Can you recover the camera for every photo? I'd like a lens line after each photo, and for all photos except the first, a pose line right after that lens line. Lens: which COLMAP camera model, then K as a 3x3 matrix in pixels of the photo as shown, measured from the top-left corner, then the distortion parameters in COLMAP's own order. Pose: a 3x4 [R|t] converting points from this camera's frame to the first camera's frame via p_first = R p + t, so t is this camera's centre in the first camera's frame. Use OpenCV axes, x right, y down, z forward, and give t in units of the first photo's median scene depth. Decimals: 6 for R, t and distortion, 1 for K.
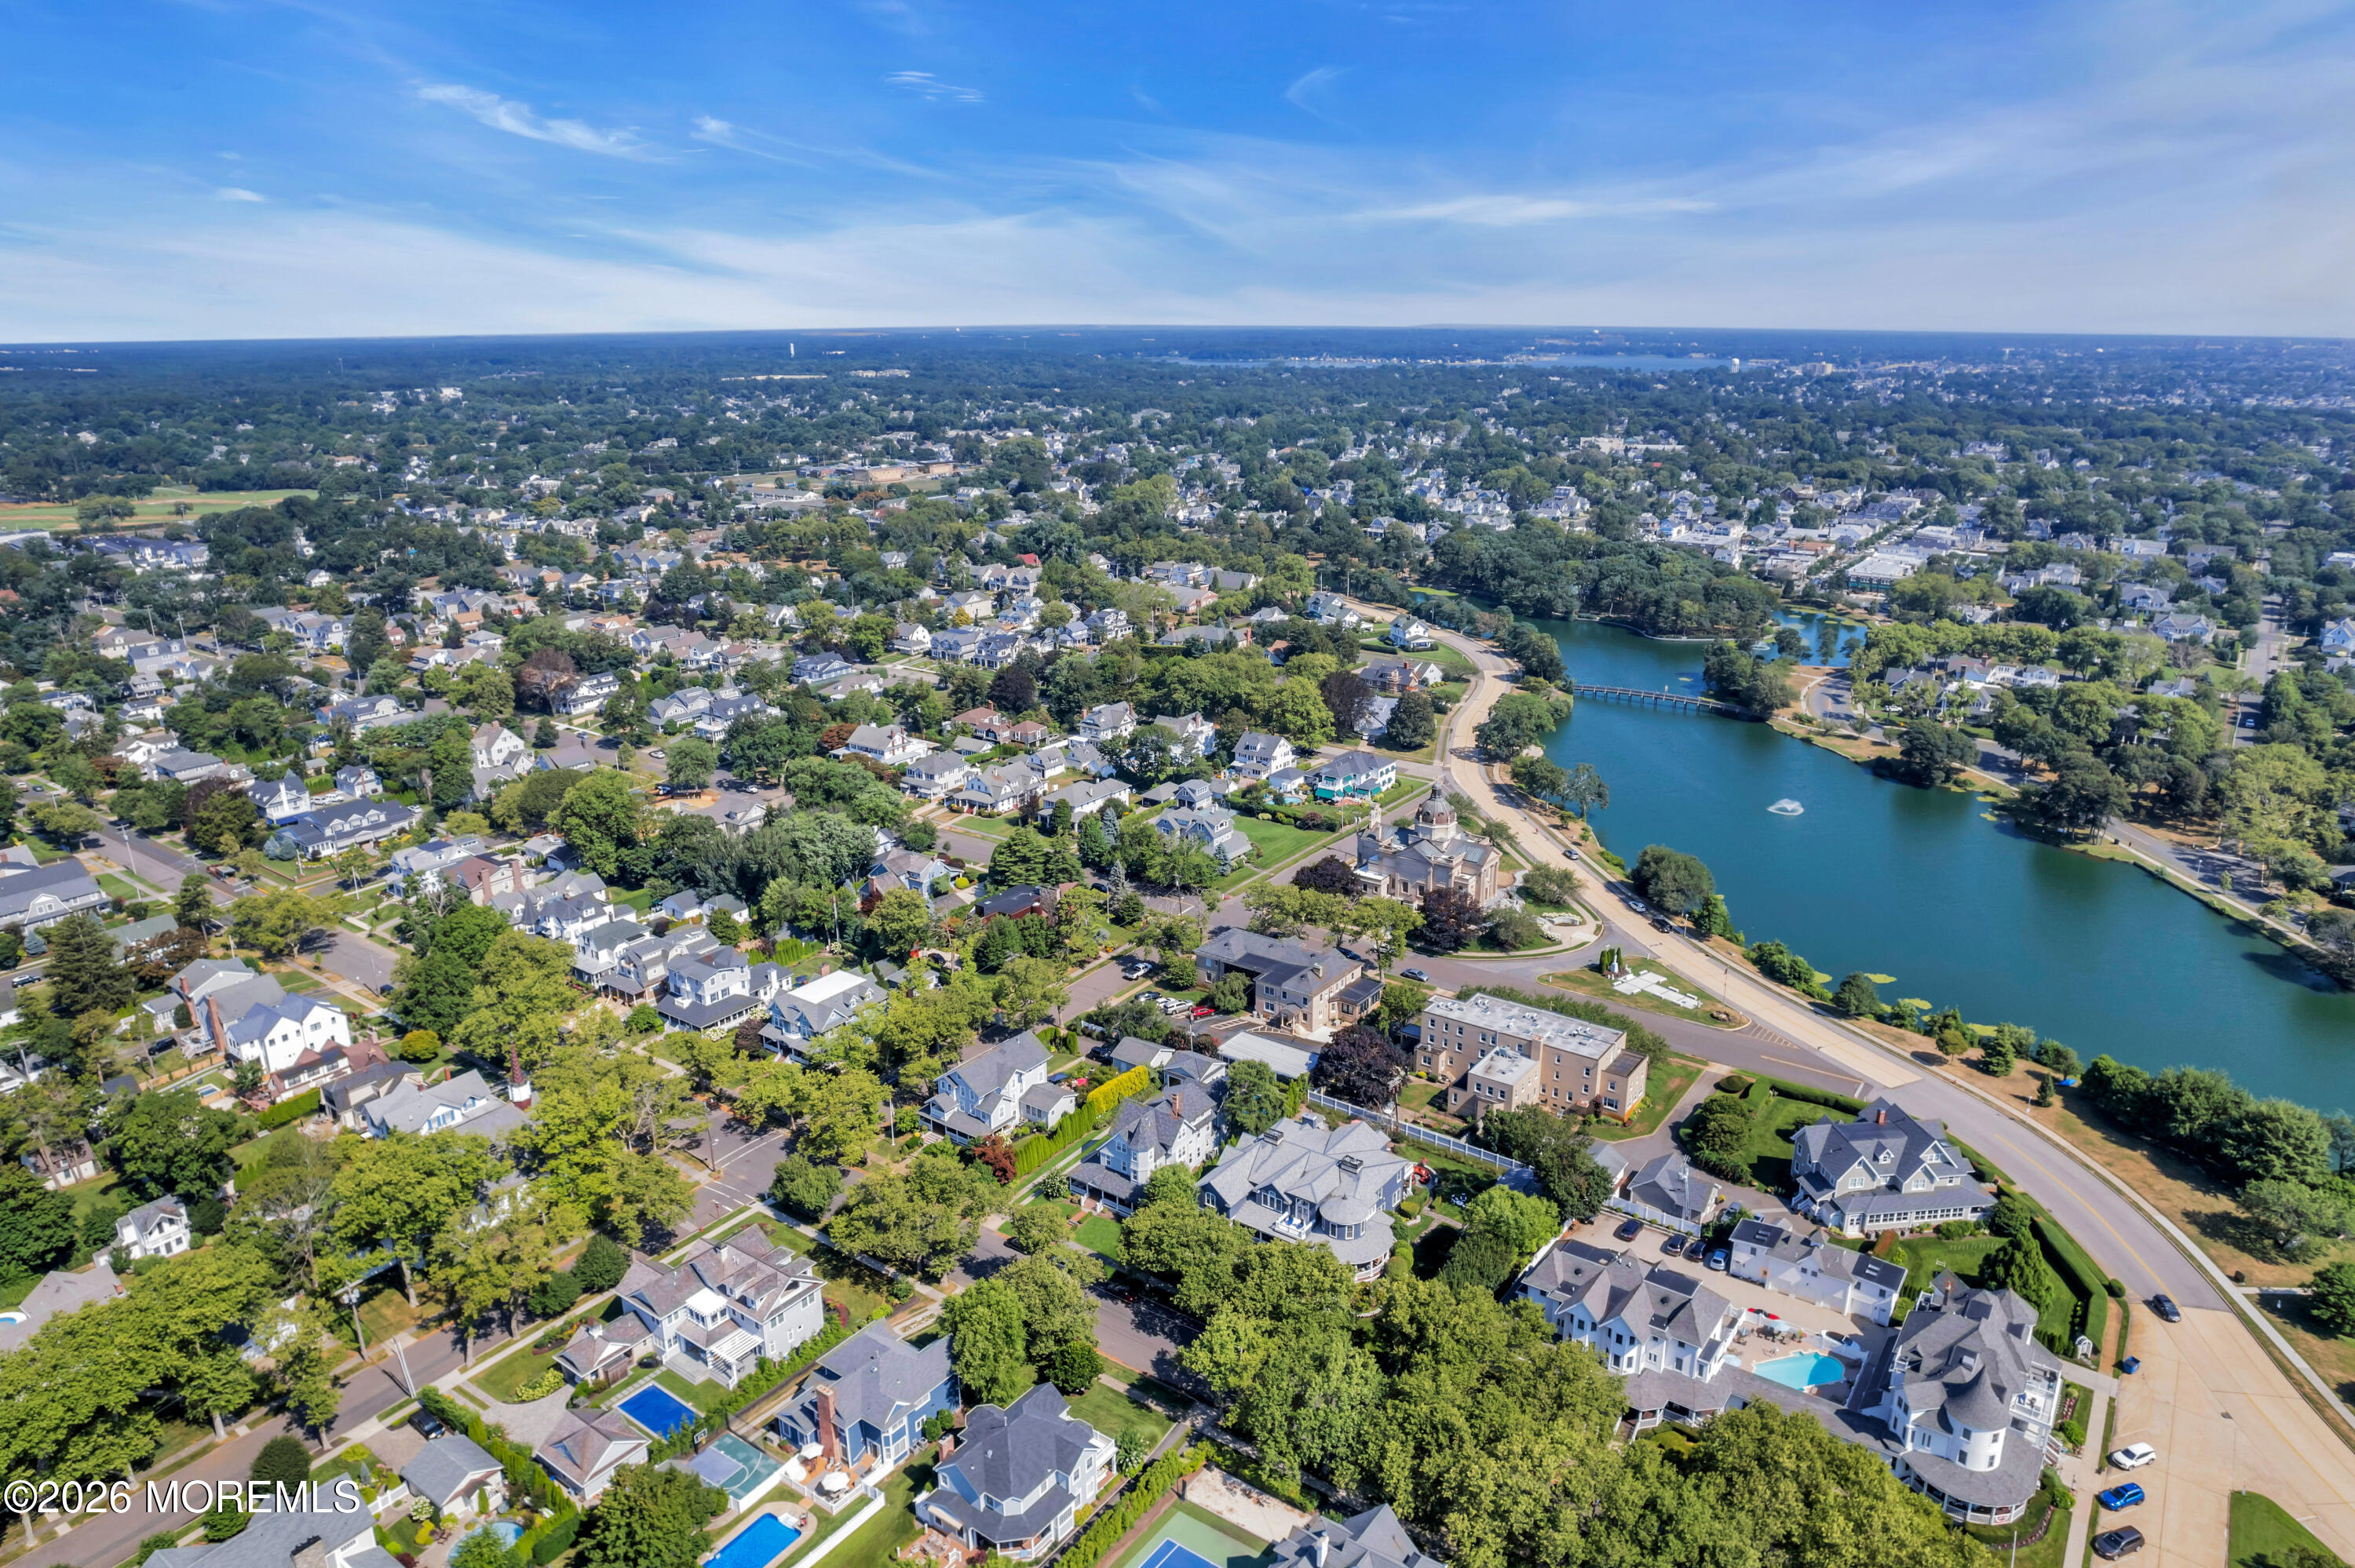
lens RADIAL K [[1497.7, 0, 1179.2], [0, 1497.7, 780.3], [0, 0, 1]] dist [-0.071260, 0.061408]
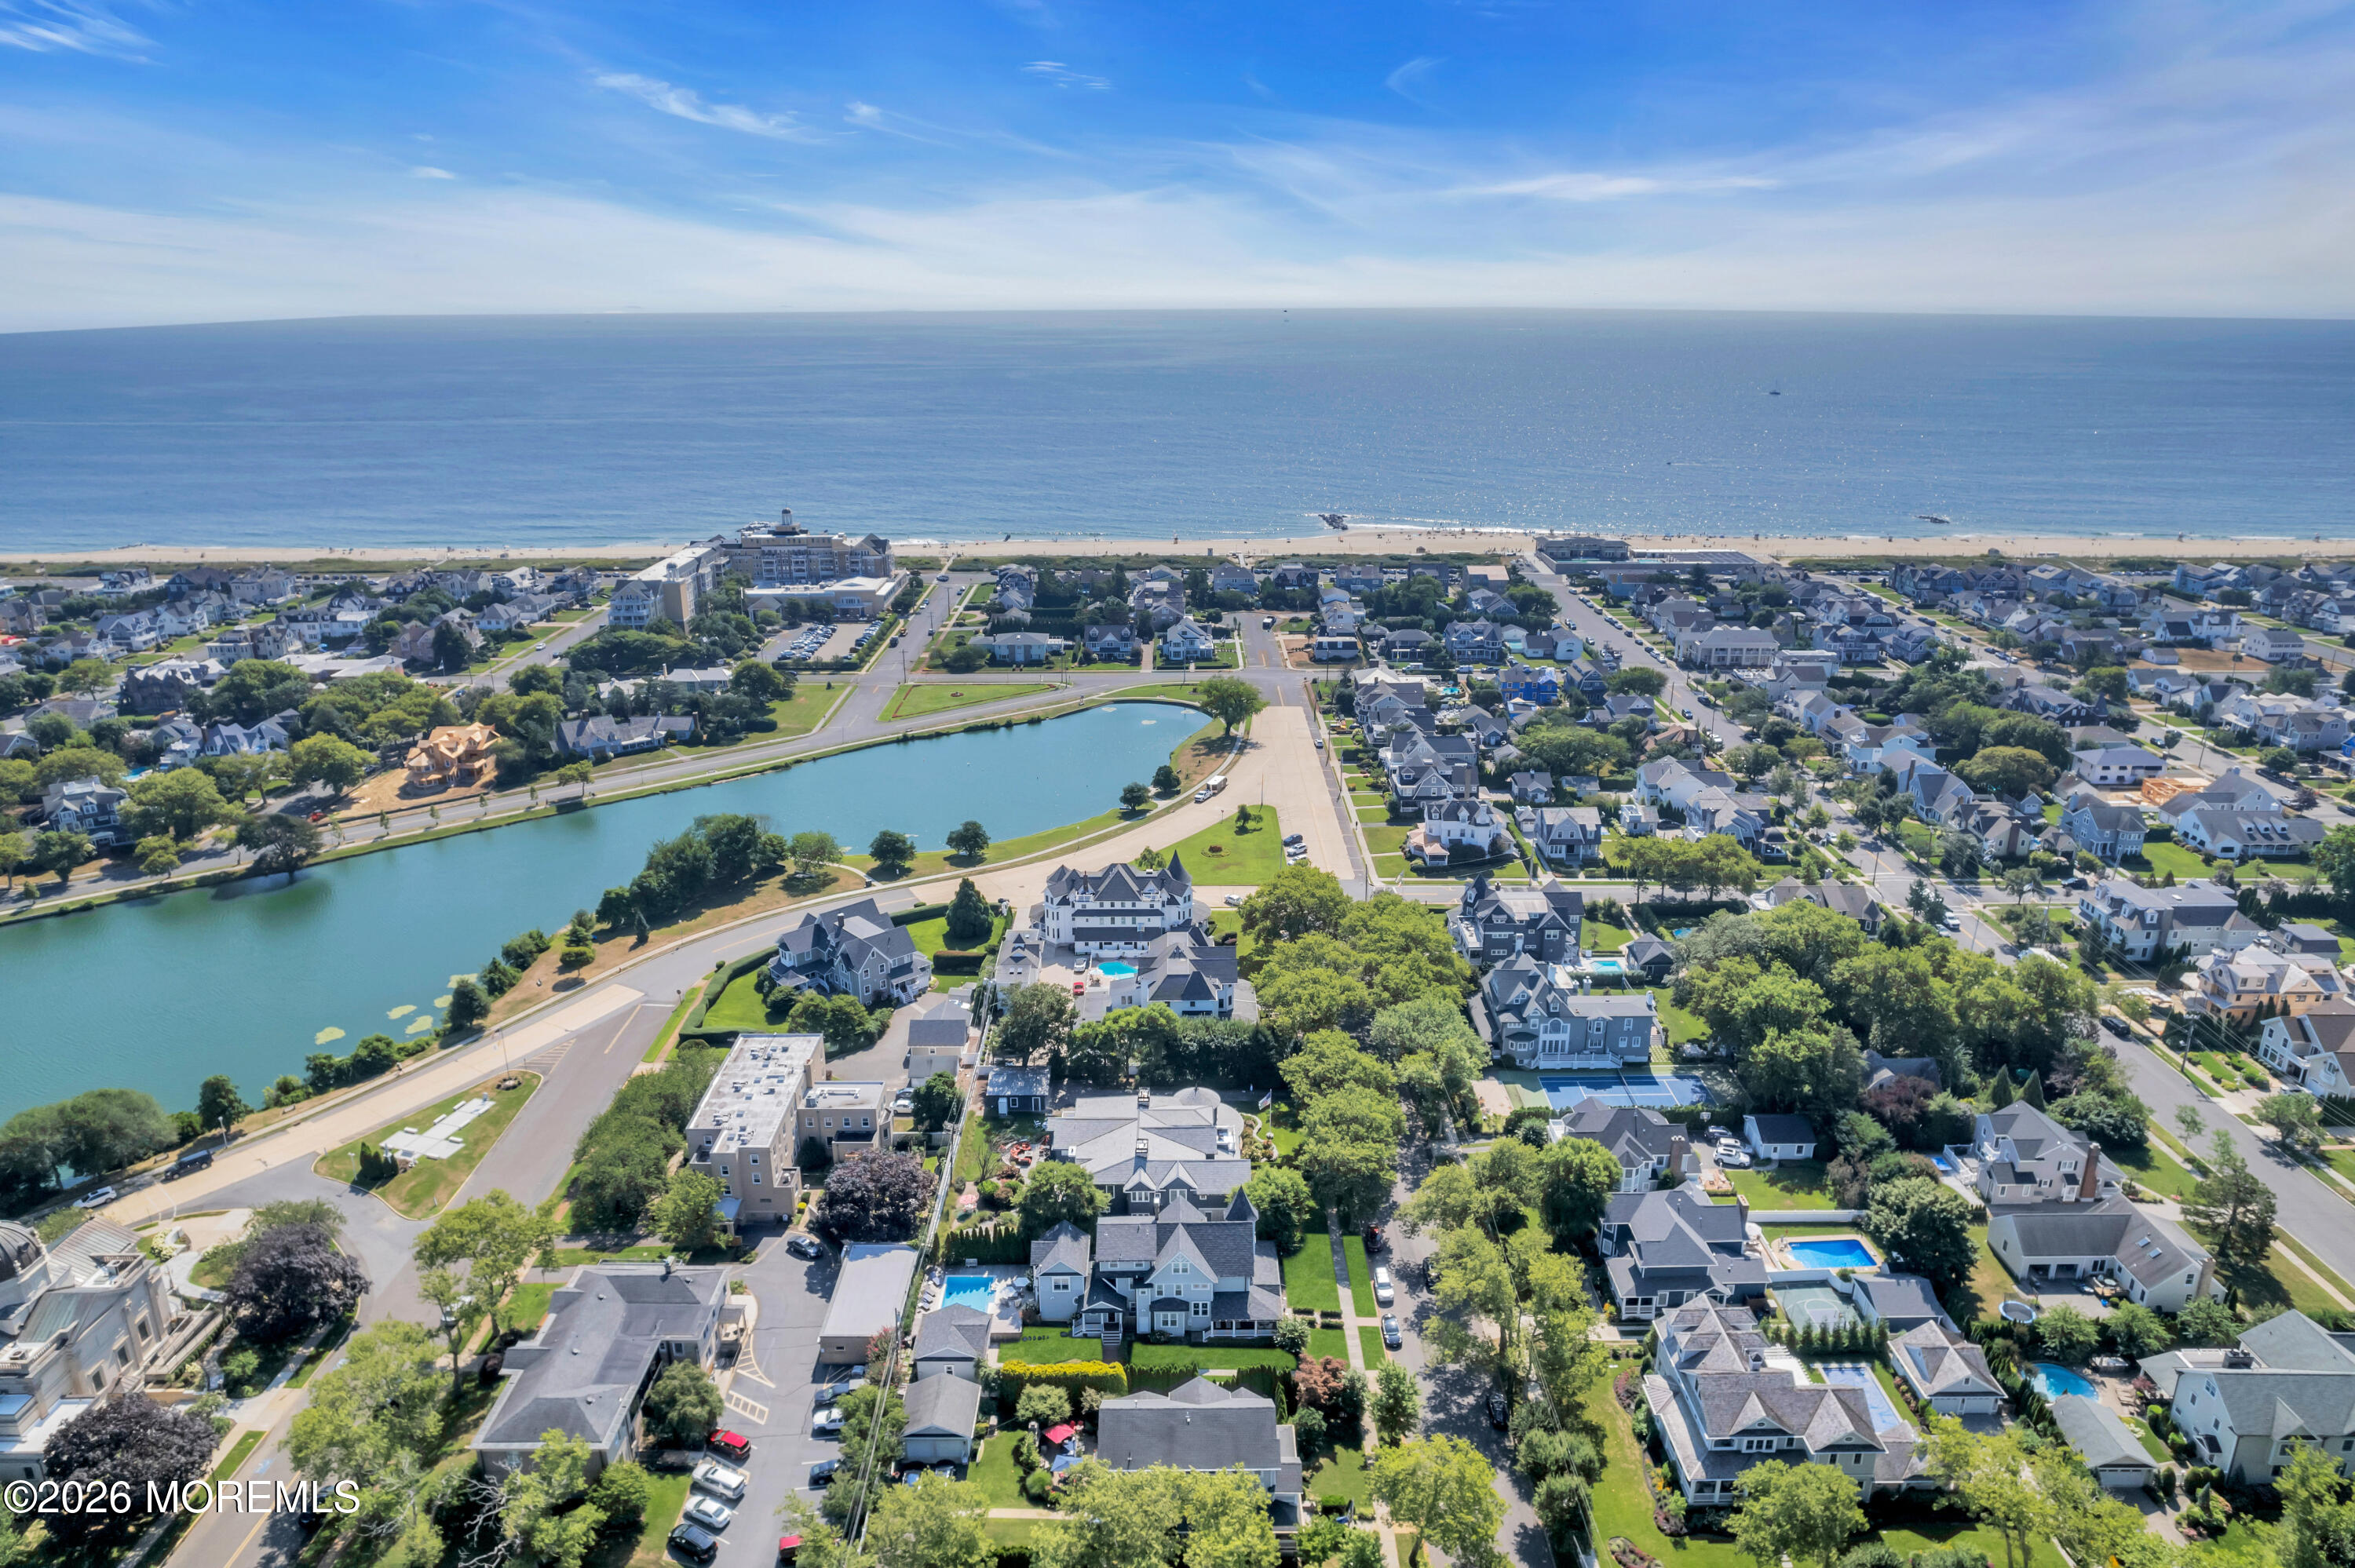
lens RADIAL K [[1497.7, 0, 1179.2], [0, 1497.7, 780.3], [0, 0, 1]] dist [-0.071260, 0.061408]
pose [[-0.586367, -0.248330, 0.771042, -0.488044], [0.244499, 0.853200, 0.460728, -0.298637], [-0.772266, 0.458675, -0.439571, 1.070319]]
